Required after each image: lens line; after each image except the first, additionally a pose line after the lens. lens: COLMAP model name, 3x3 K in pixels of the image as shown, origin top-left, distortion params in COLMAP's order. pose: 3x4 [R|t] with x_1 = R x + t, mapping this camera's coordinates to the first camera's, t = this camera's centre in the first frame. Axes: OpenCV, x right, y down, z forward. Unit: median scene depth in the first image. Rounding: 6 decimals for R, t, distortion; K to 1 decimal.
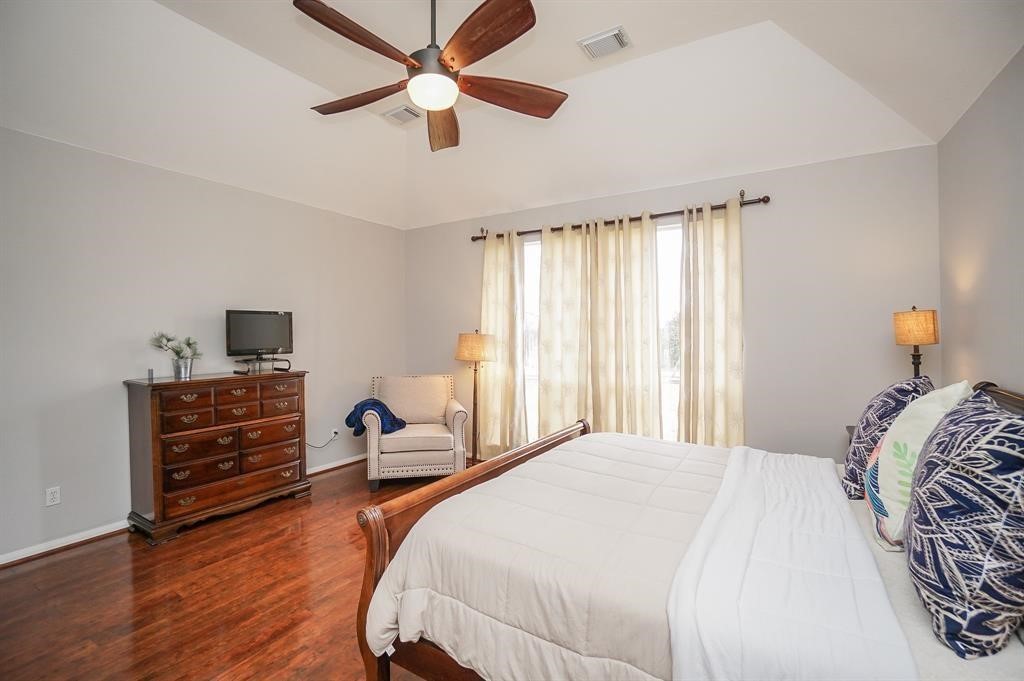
lens RADIAL K [[464.3, 0, 511.7], [0, 464.3, 334.7], [0, 0, 1]] dist [-0.036422, 0.000304]
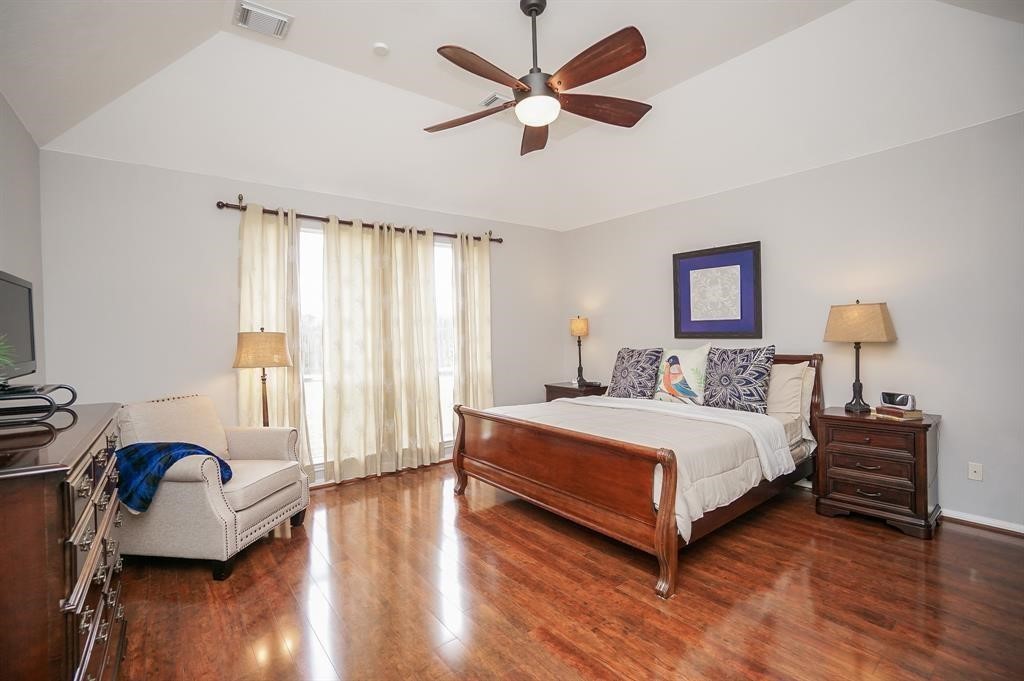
lens RADIAL K [[464.3, 0, 511.7], [0, 464.3, 334.7], [0, 0, 1]] dist [-0.036422, 0.000304]
pose [[0.343992, -0.005838, 0.938954, -0.699919], [0.024663, 0.999692, -0.002820, 0.011846], [-0.938649, 0.024128, 0.344030, 0.382047]]
